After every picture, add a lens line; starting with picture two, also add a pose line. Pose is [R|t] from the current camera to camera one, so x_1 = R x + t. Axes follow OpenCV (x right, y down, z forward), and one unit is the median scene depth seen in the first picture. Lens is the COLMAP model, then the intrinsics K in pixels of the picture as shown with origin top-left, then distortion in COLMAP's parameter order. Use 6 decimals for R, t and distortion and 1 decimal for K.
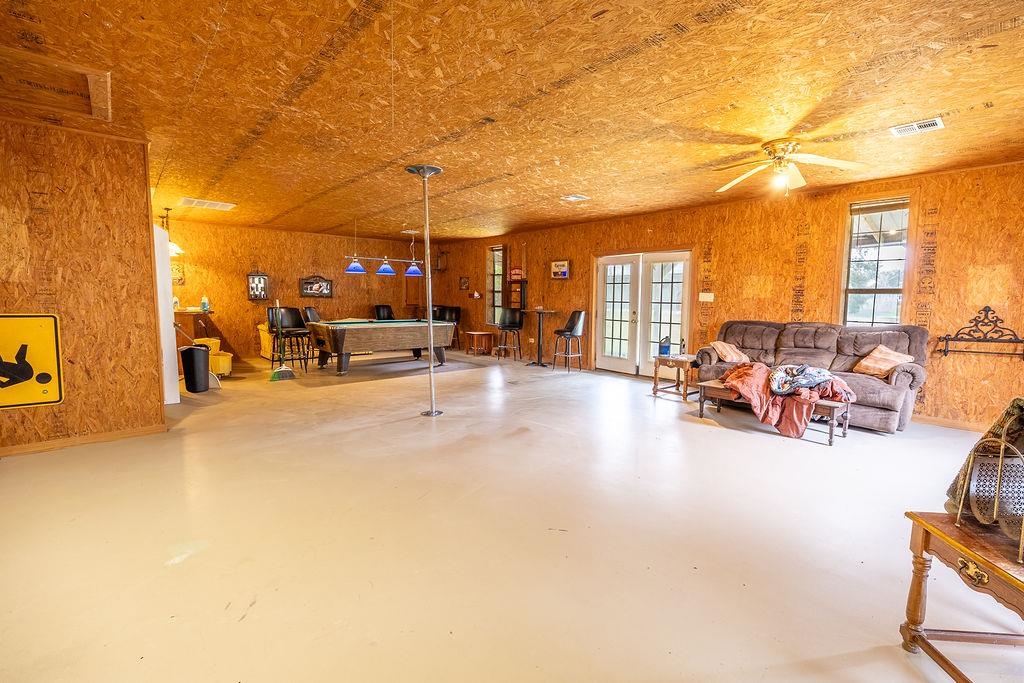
lens RADIAL K [[459.0, 0, 515.1], [0, 459.0, 336.3], [0, 0, 1]] dist [-0.003562, -0.000169]
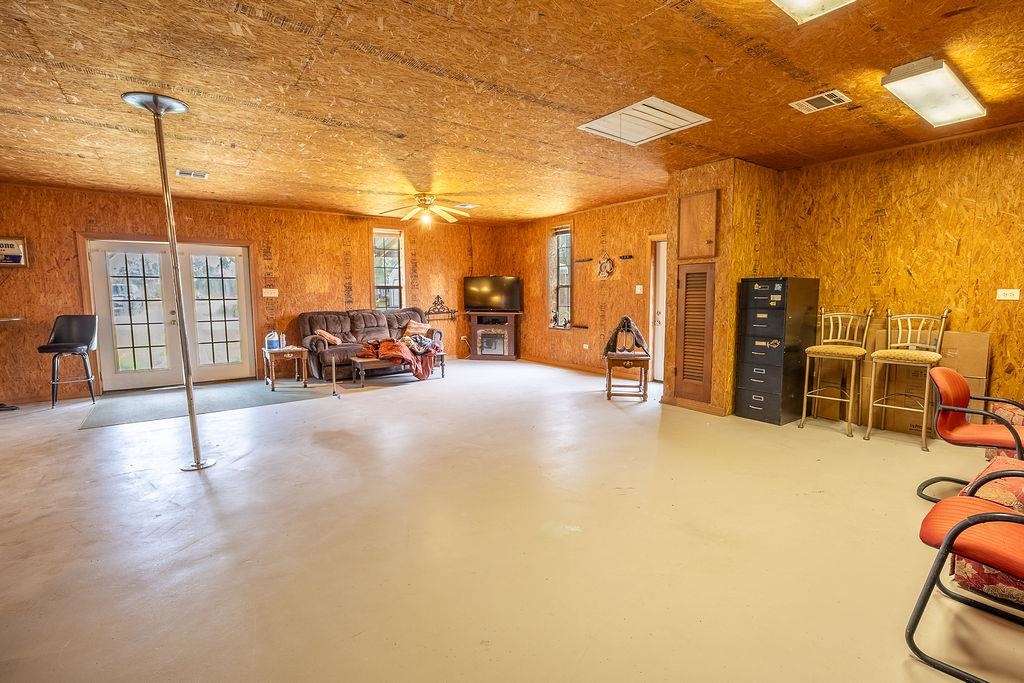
lens RADIAL K [[459.0, 0, 515.4], [0, 459.0, 340.3], [0, 0, 1]] dist [-0.003562, -0.000169]
pose [[0.096835, -0.114742, 0.988664, -0.700537], [0.090808, 0.990208, 0.106027, -0.042376], [-0.991149, 0.079512, 0.106307, 0.378519]]
